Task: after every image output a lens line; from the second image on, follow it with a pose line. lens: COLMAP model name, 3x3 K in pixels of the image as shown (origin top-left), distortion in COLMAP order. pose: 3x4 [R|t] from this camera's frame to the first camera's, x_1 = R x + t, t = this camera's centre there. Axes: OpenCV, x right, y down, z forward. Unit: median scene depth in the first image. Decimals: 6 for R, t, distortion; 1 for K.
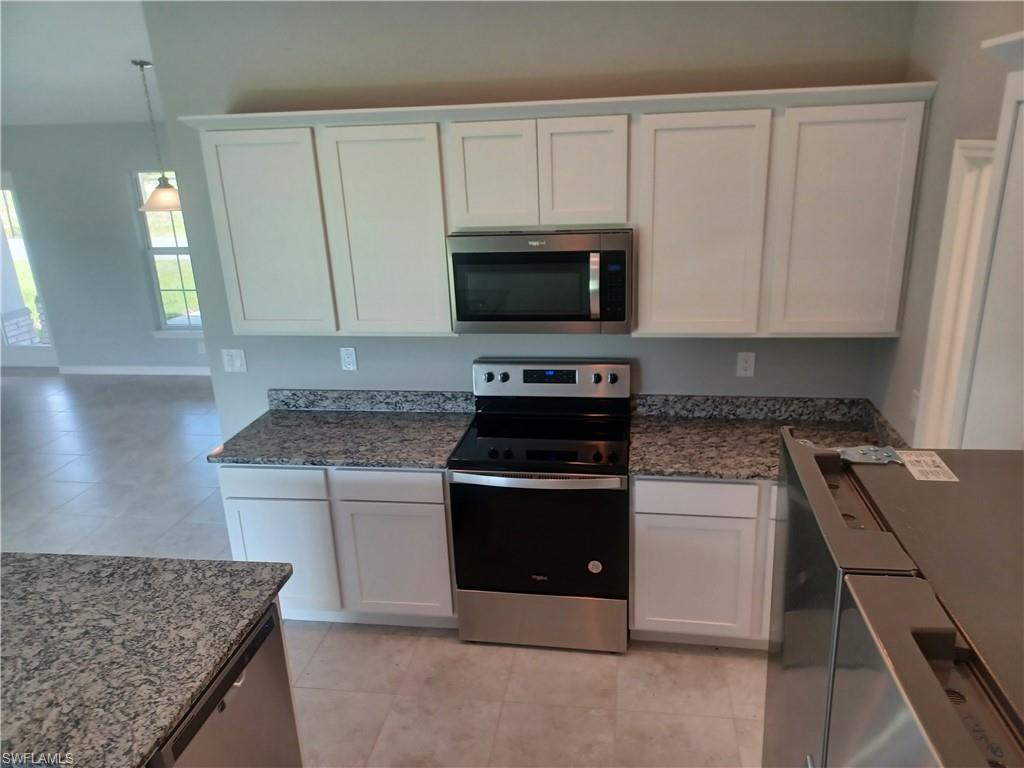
lens RADIAL K [[751.3, 0, 517.4], [0, 751.3, 387.1], [0, 0, 1]] dist [0.050942, -0.024660]
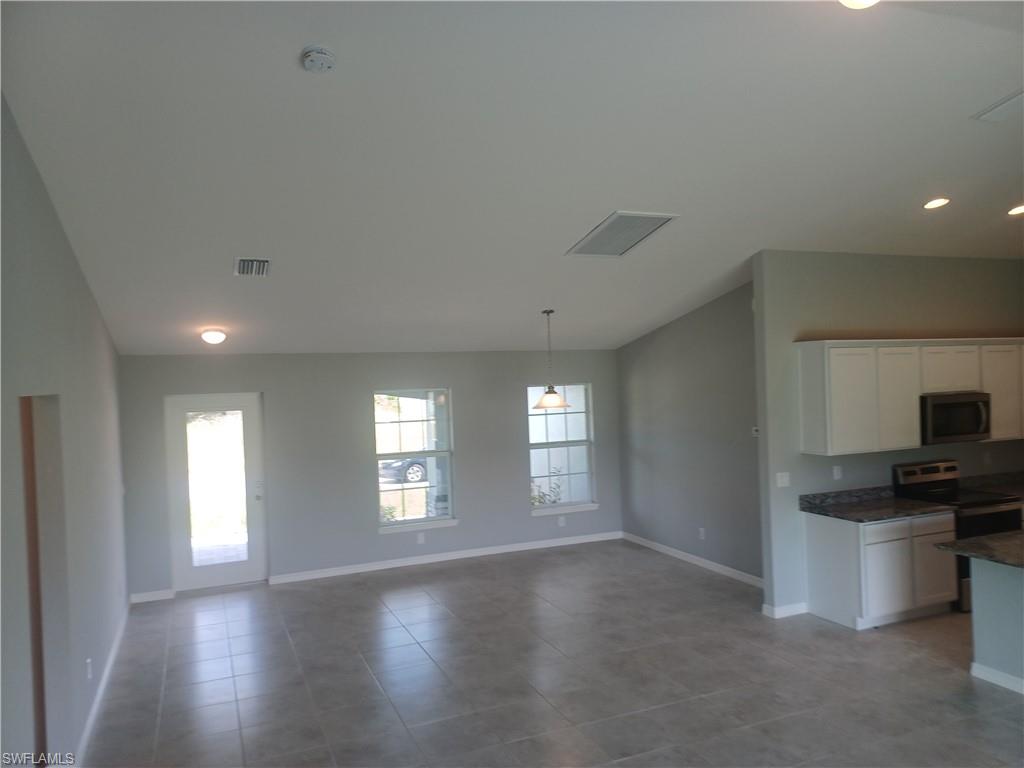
lens RADIAL K [[751.3, 0, 510.4], [0, 751.3, 389.0], [0, 0, 1]] dist [0.050942, -0.024660]
pose [[0.853685, -0.001336, 0.520788, -2.057766], [0.167343, 0.947669, -0.271882, 0.150864], [-0.493172, 0.319252, 0.809234, -0.130851]]
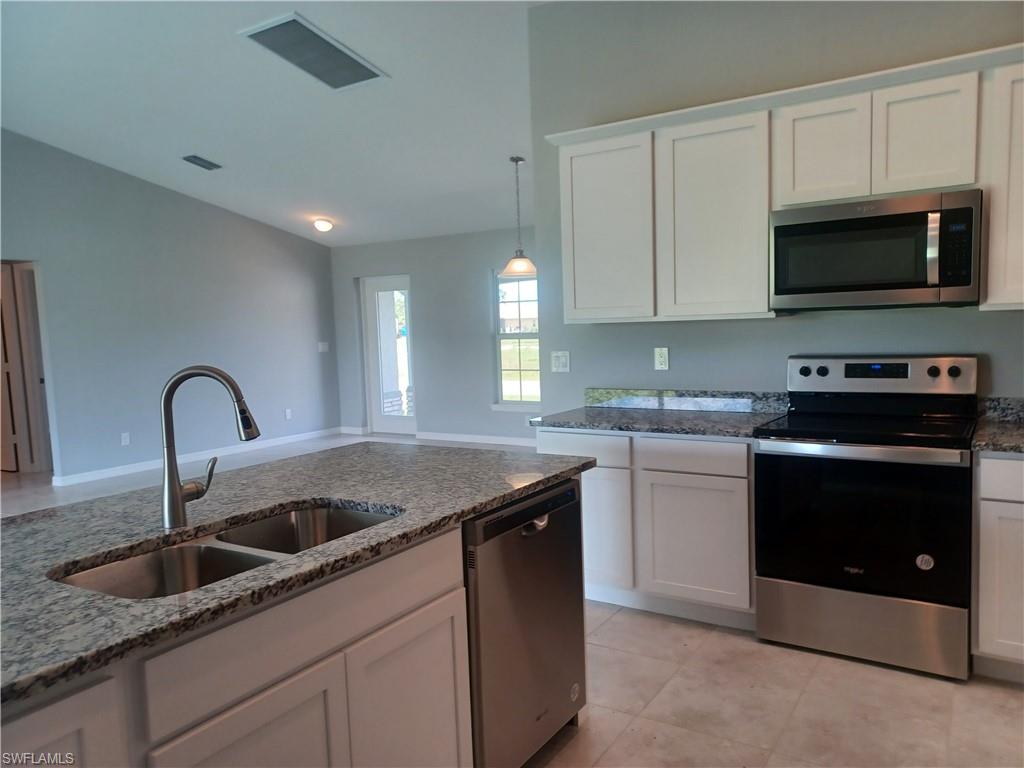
lens RADIAL K [[751.3, 0, 514.5], [0, 751.3, 391.9], [0, 0, 1]] dist [0.050942, -0.024660]
pose [[0.914793, 0.044460, -0.401469, 0.013413], [-0.129406, 0.973795, -0.187024, 0.264929], [0.382633, 0.223041, 0.896574, -0.011537]]
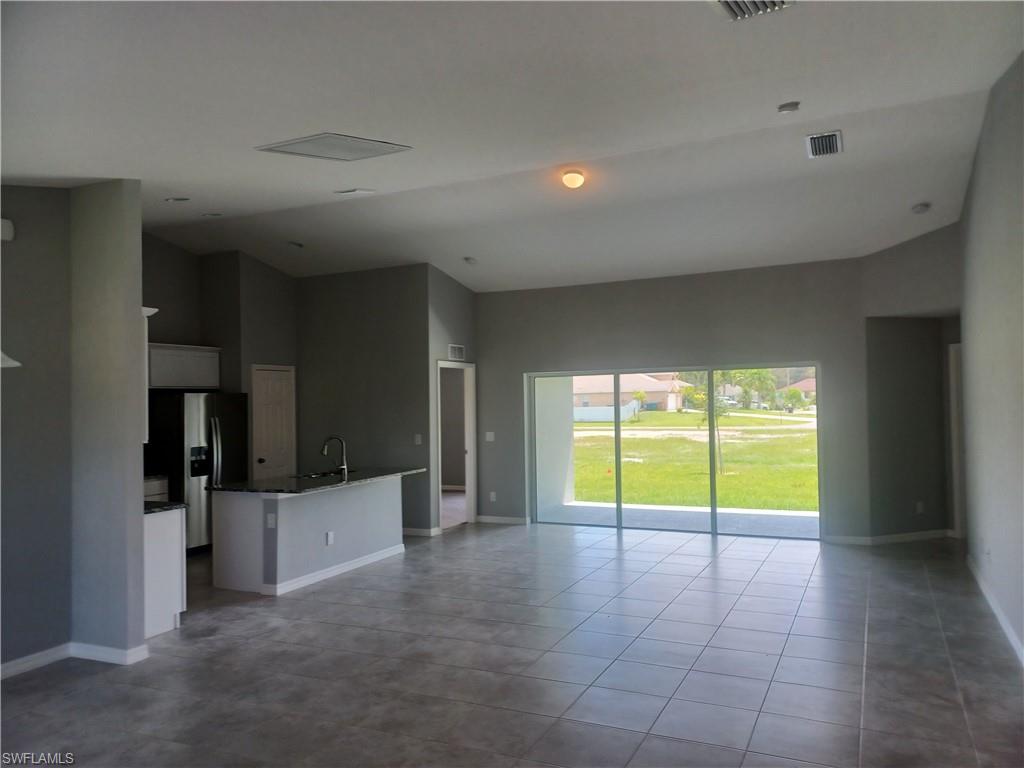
lens RADIAL K [[751.3, 0, 524.7], [0, 751.3, 384.6], [0, 0, 1]] dist [0.050942, -0.024660]
pose [[-0.956277, 0.068127, 0.284415, -1.650120], [0.149050, 0.950246, 0.273527, -0.523024], [-0.251630, 0.303960, -0.918853, 2.324406]]
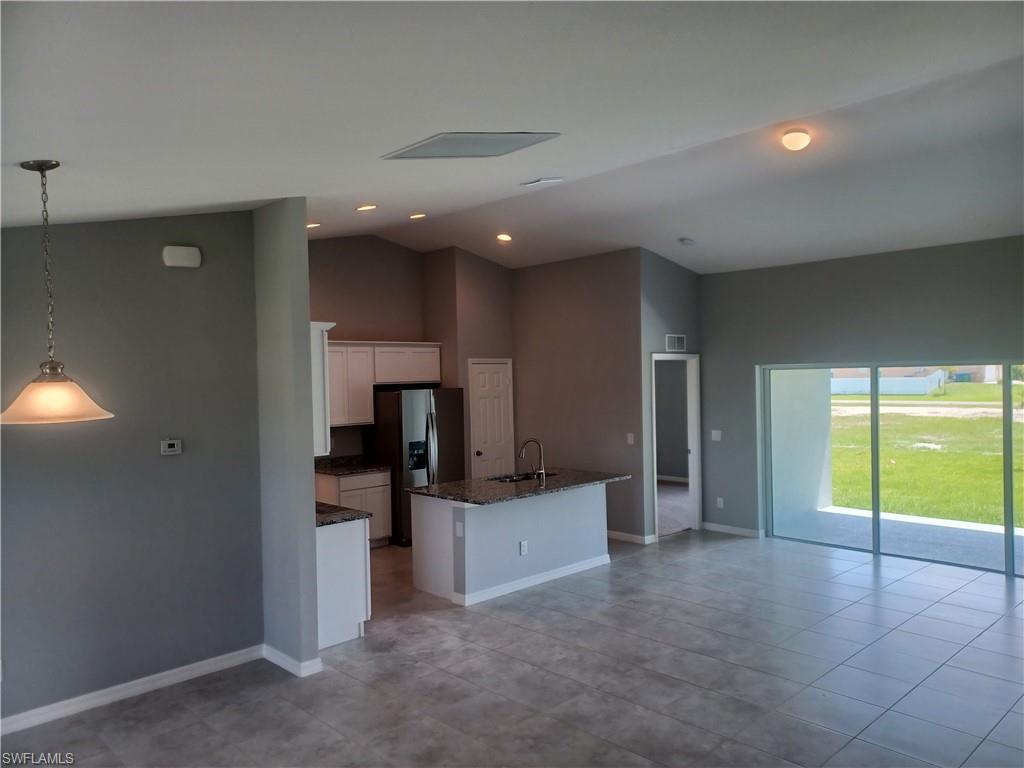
lens RADIAL K [[751.3, 0, 513.1], [0, 751.3, 379.1], [0, 0, 1]] dist [0.050942, -0.024660]
pose [[-0.788939, 0.053289, 0.612156, -1.734416], [0.244768, 0.941036, 0.233535, -0.519779], [-0.563616, 0.334082, -0.755464, 2.031104]]
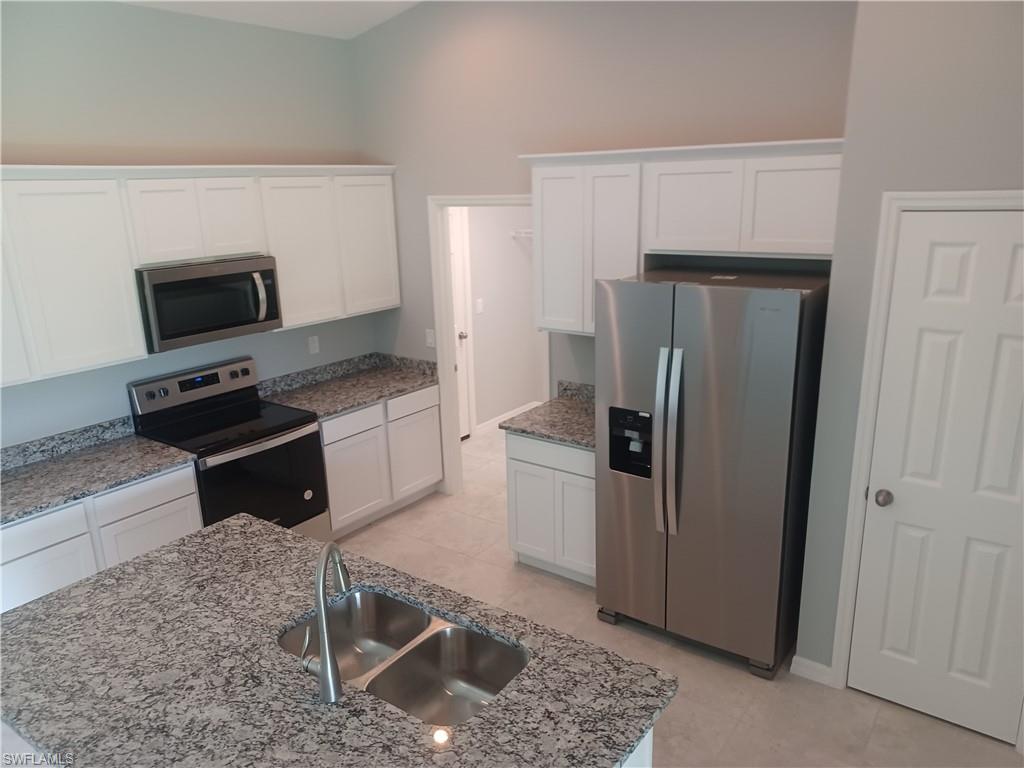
lens RADIAL K [[751.3, 0, 517.1], [0, 751.3, 397.3], [0, 0, 1]] dist [0.050942, -0.024660]
pose [[0.462418, -0.225989, 0.857379, -0.847558], [0.286378, 0.953215, 0.096795, 0.041060], [-0.839141, 0.200775, 0.505502, -0.062276]]
